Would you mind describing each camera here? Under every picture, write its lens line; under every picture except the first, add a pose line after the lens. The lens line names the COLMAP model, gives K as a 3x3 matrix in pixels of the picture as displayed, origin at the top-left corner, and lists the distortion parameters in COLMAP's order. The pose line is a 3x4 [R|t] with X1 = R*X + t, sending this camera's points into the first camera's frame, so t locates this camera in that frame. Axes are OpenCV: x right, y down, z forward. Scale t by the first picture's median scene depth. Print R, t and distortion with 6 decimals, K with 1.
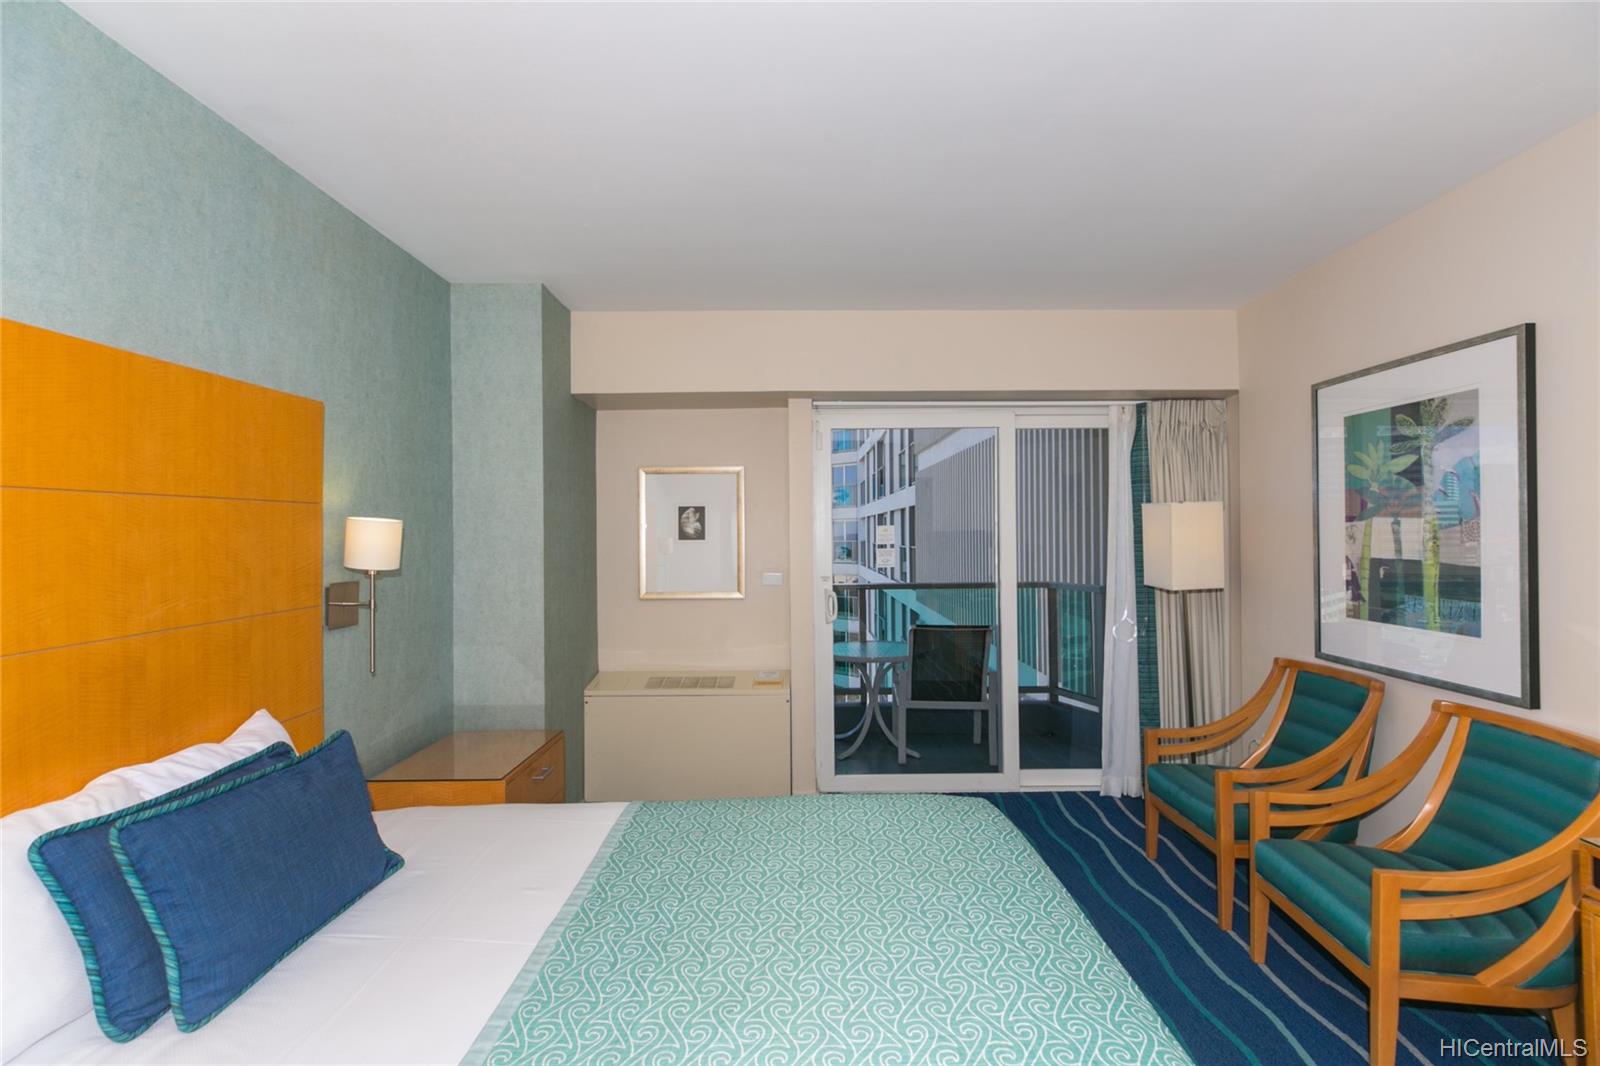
lens RADIAL K [[717.2, 0, 802.9], [0, 717.2, 528.9], [0, 0, 1]] dist [0.020619, -0.011198]
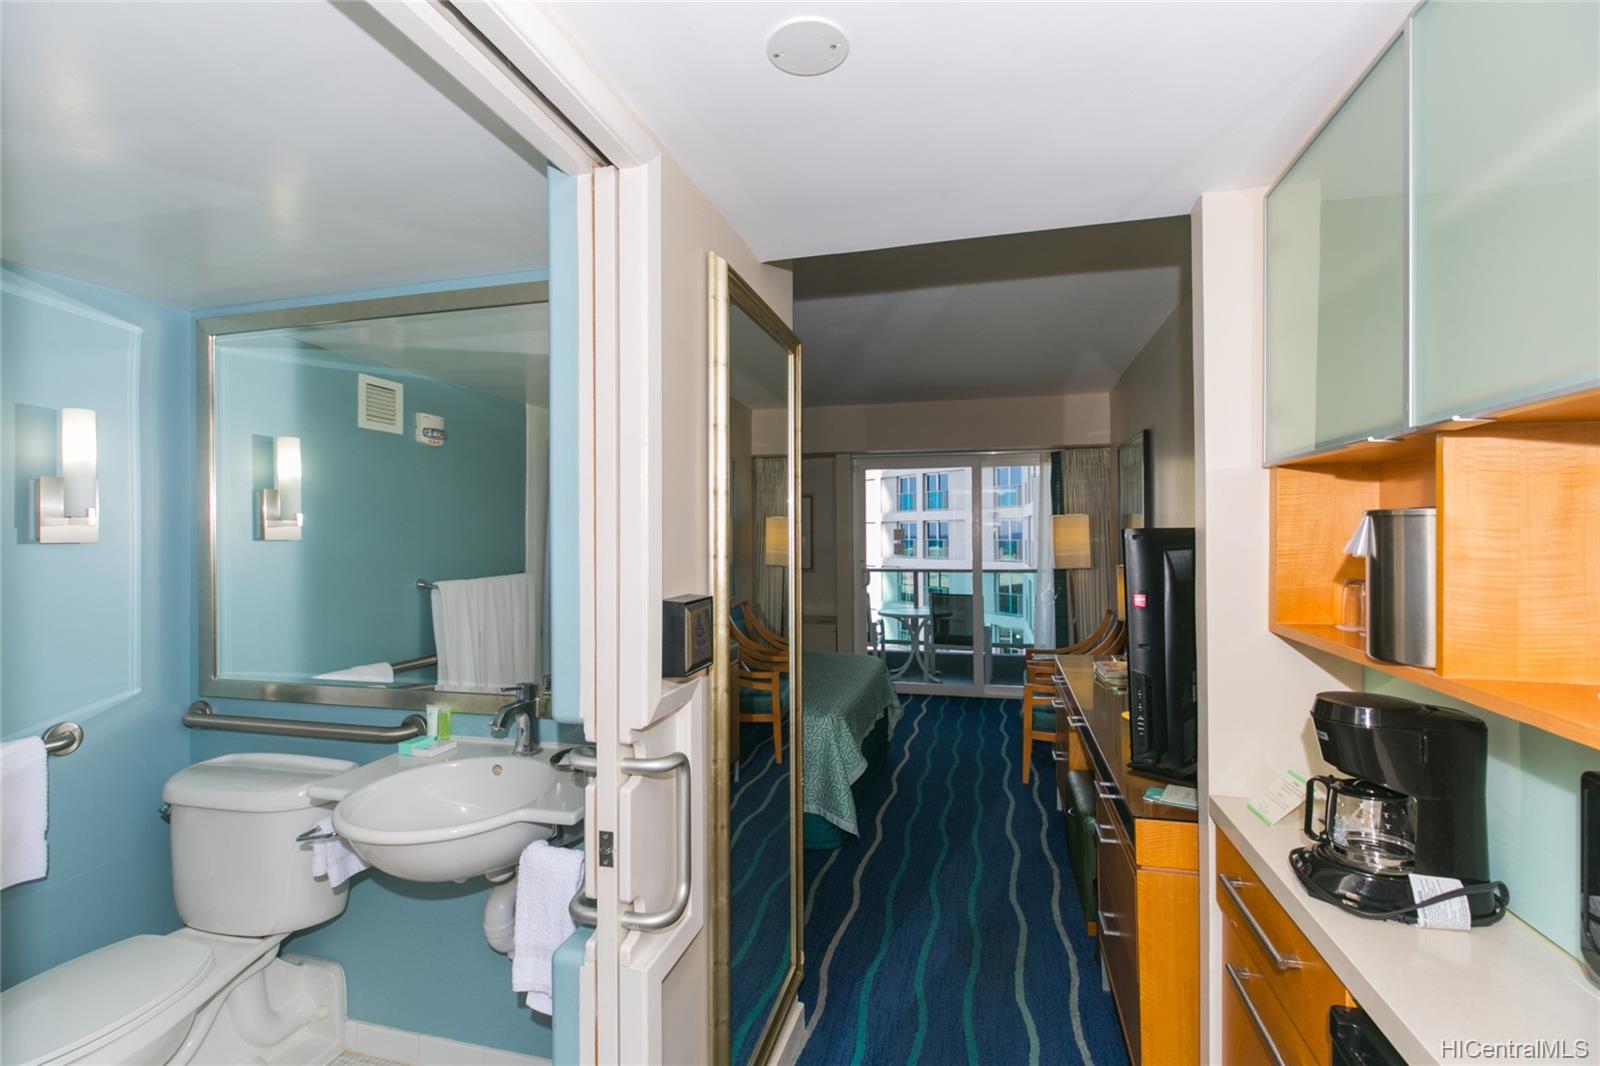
lens RADIAL K [[710.6, 0, 805.2], [0, 710.6, 534.7], [0, 0, 1]] dist [-0.001503, -0.000333]
pose [[0.966029, 0.001809, -0.258427, 0.477155], [0.000573, 0.999958, 0.009142, -0.010303], [0.258433, -0.008979, 0.965987, -0.894788]]
